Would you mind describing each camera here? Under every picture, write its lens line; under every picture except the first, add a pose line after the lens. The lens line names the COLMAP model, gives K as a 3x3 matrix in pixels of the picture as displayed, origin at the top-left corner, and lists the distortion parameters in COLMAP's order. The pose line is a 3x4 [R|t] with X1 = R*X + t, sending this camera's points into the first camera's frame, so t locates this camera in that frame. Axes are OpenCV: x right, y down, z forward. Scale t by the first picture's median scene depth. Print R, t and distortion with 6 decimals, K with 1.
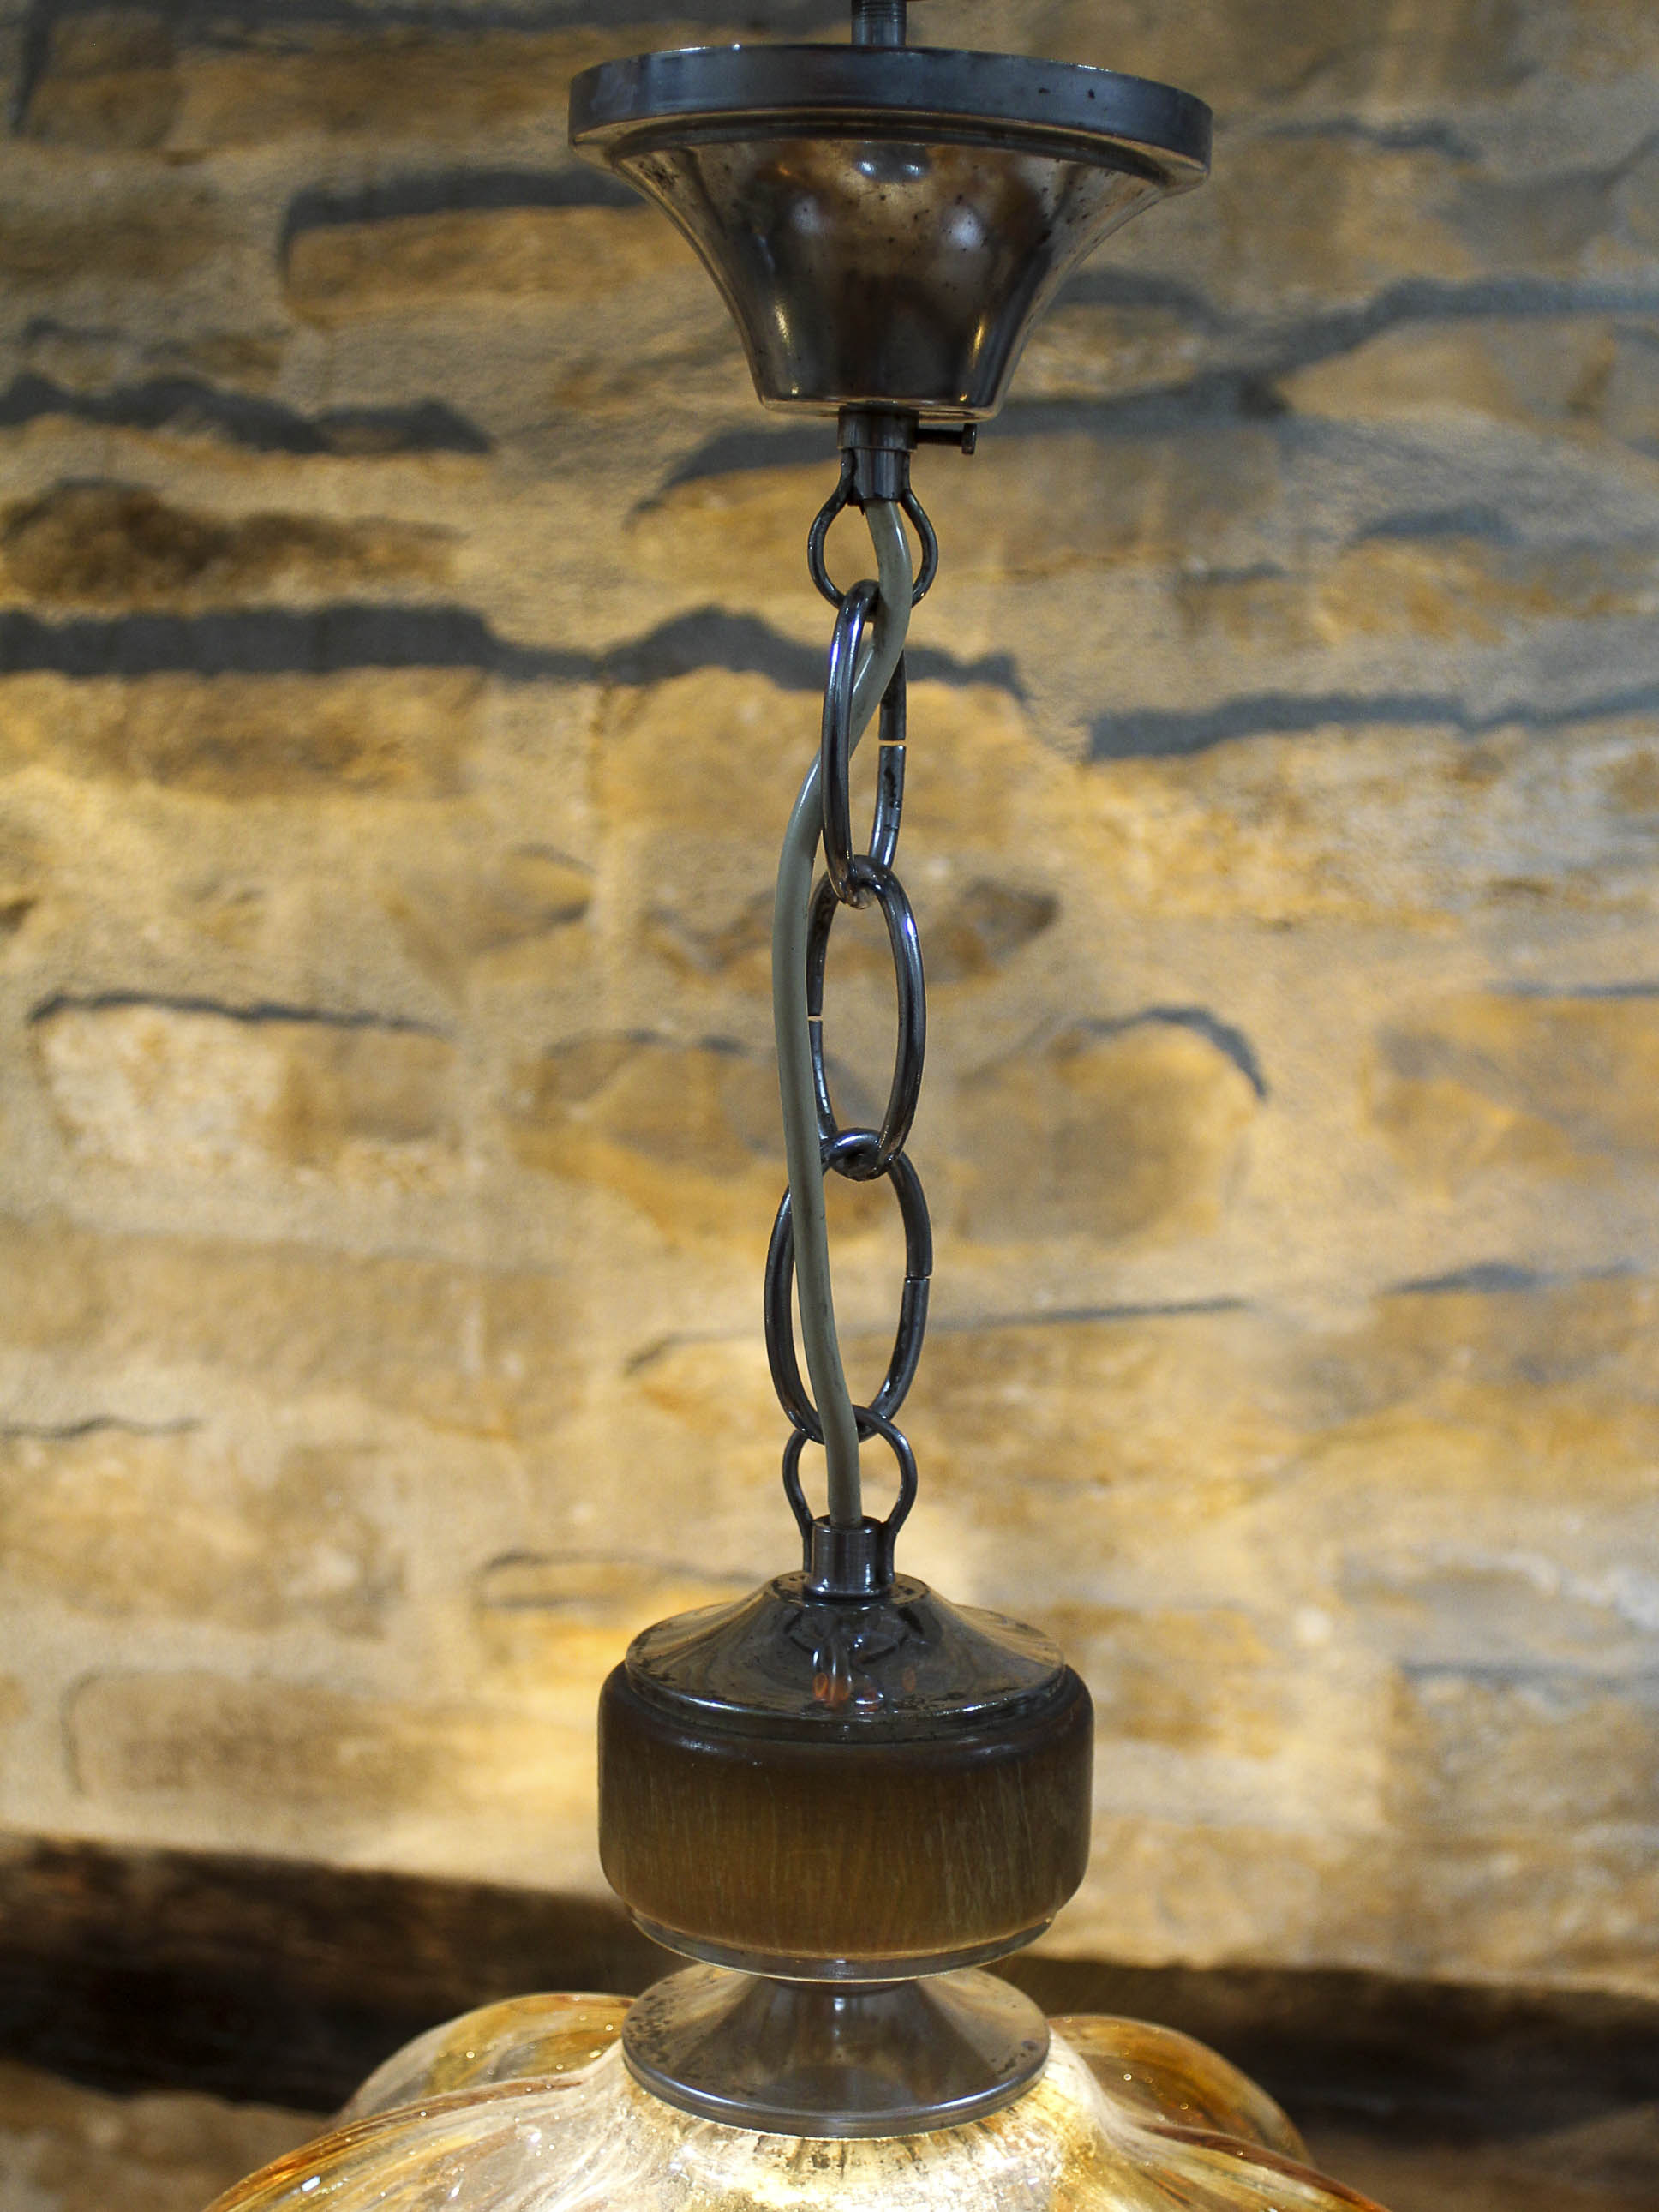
lens RADIAL K [[3520.0, 0, 849.0], [0, 3520.0, 1105.1], [0, 0, 1]] dist [-0.217145, 0.000000]
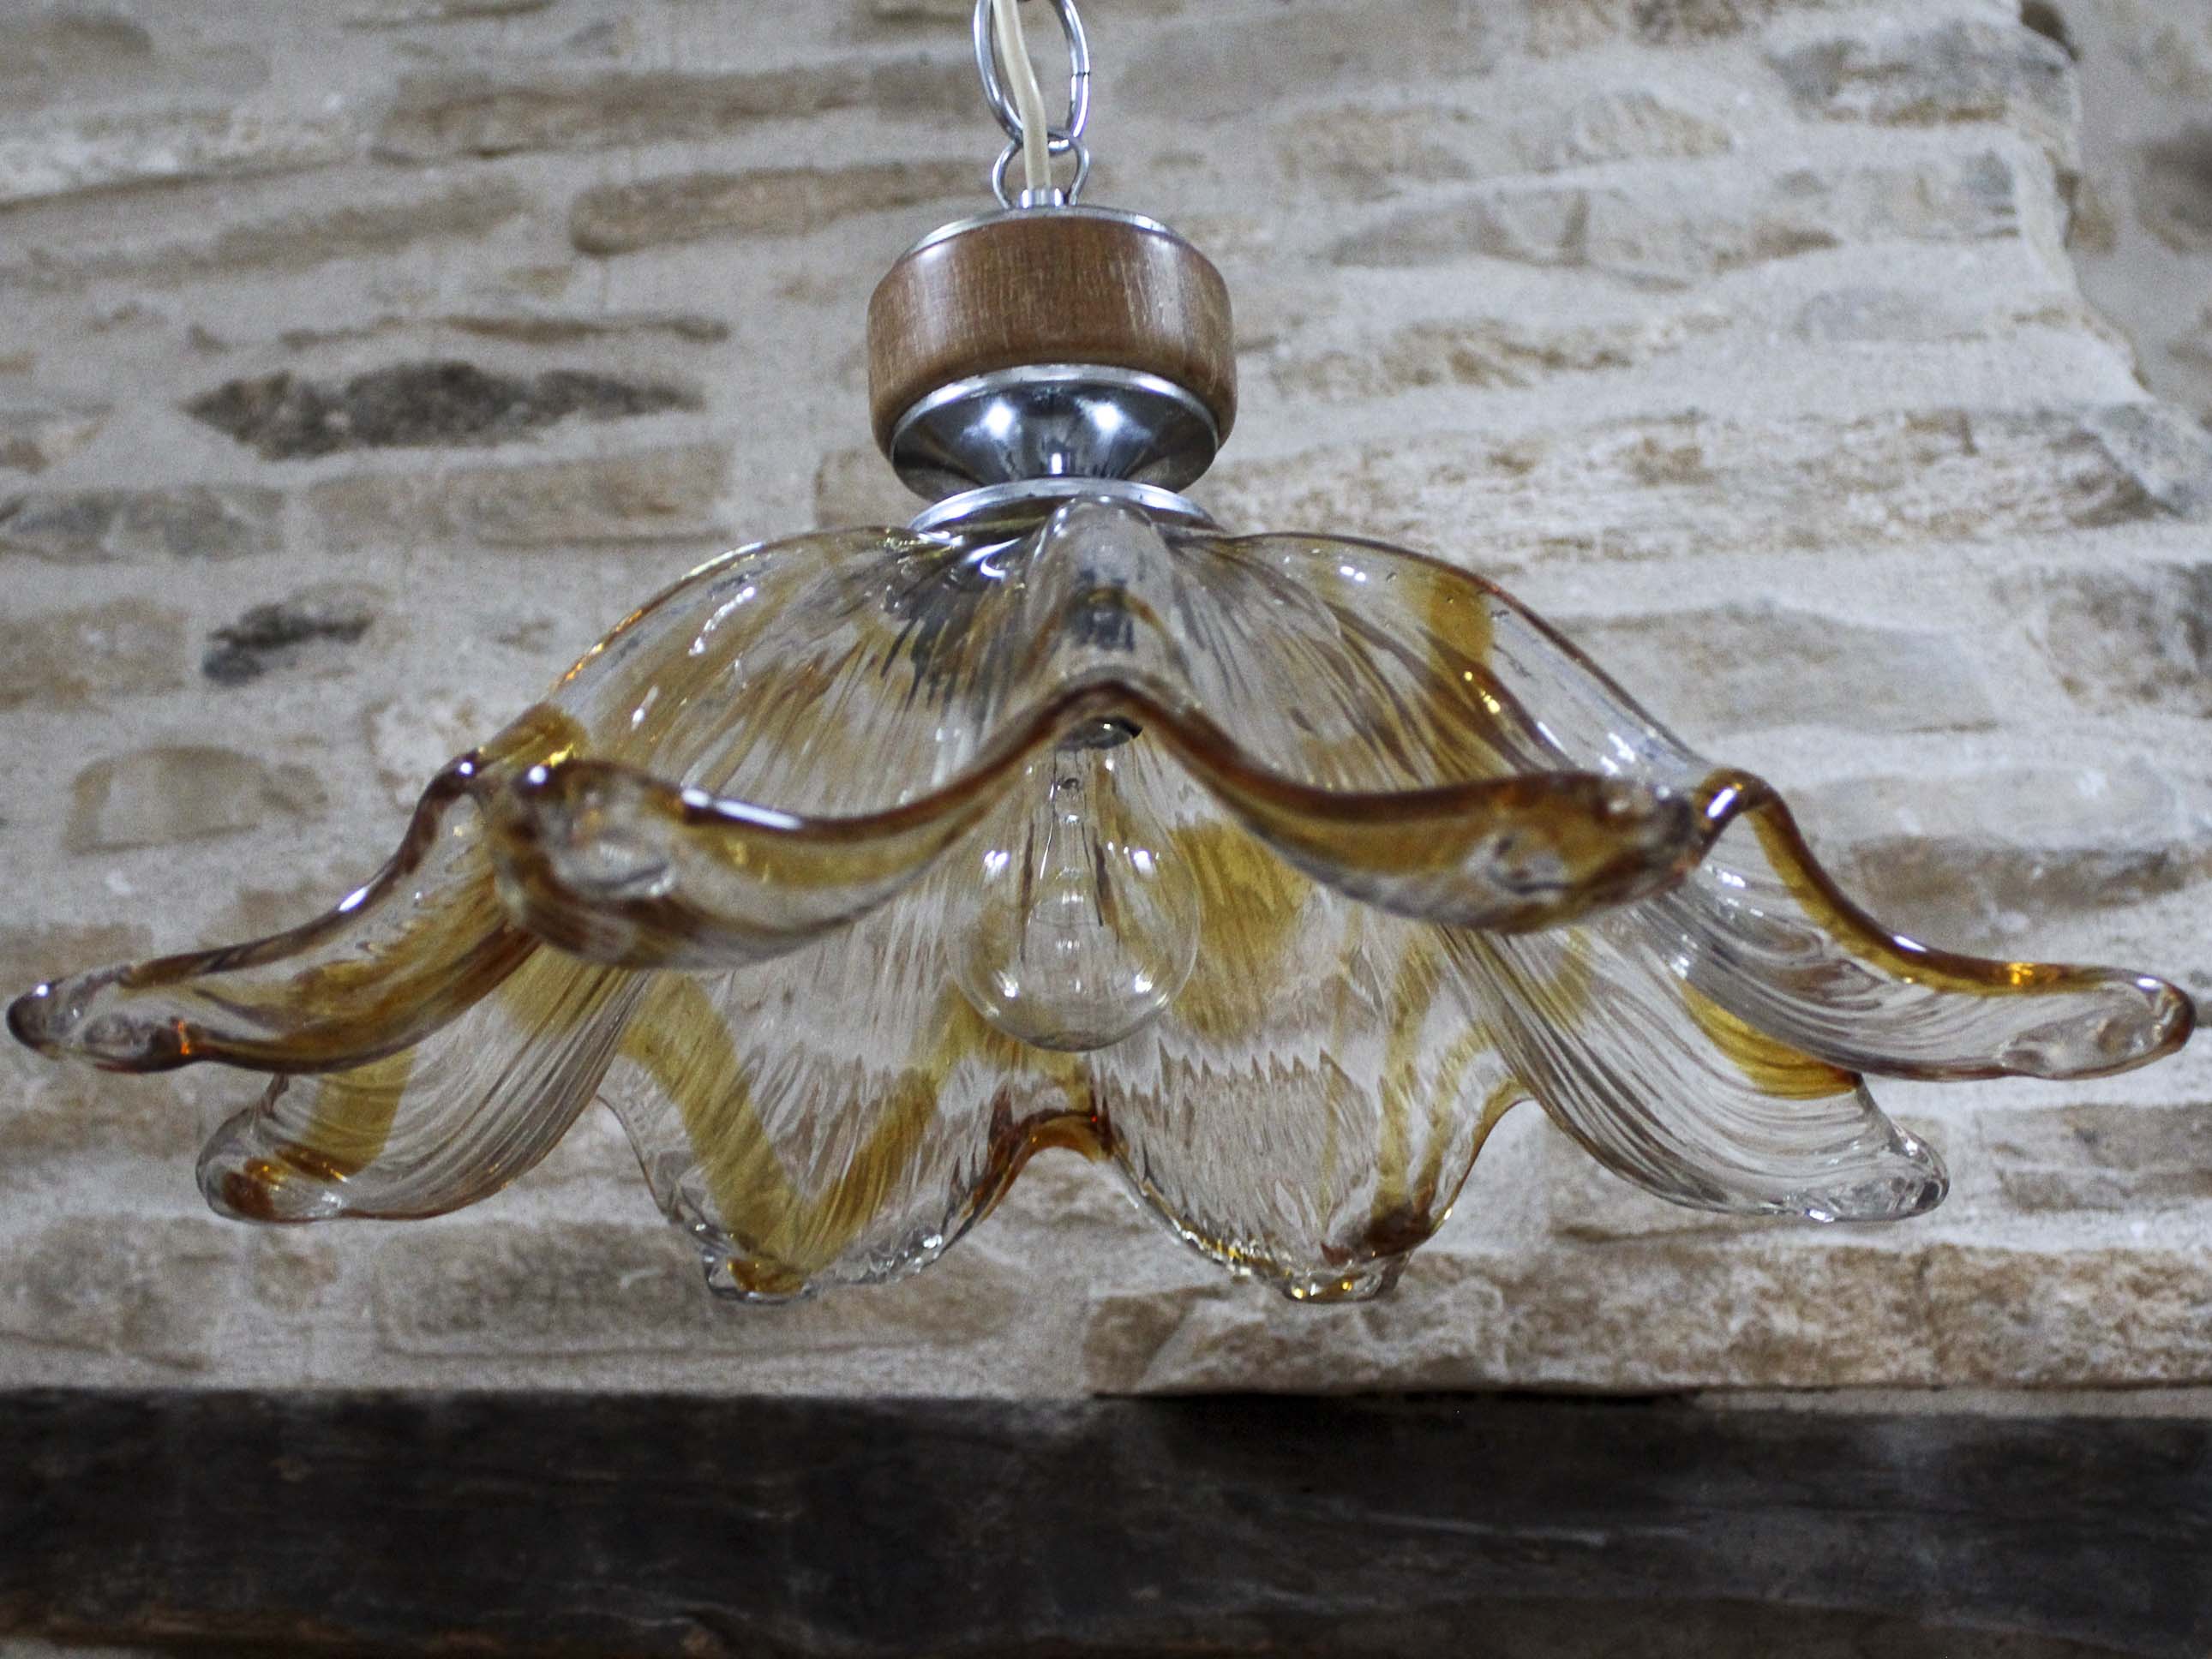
lens RADIAL K [[3520.0, 0, 1092.7], [0, 3520.0, 839.5], [0, 0, 1]] dist [-0.217145, 0.000000]
pose [[0.997843, -0.056705, 0.033061, -0.024166], [0.065627, 0.871702, -0.485623, 0.616148], [-0.001282, 0.486745, 0.873543, -0.045479]]
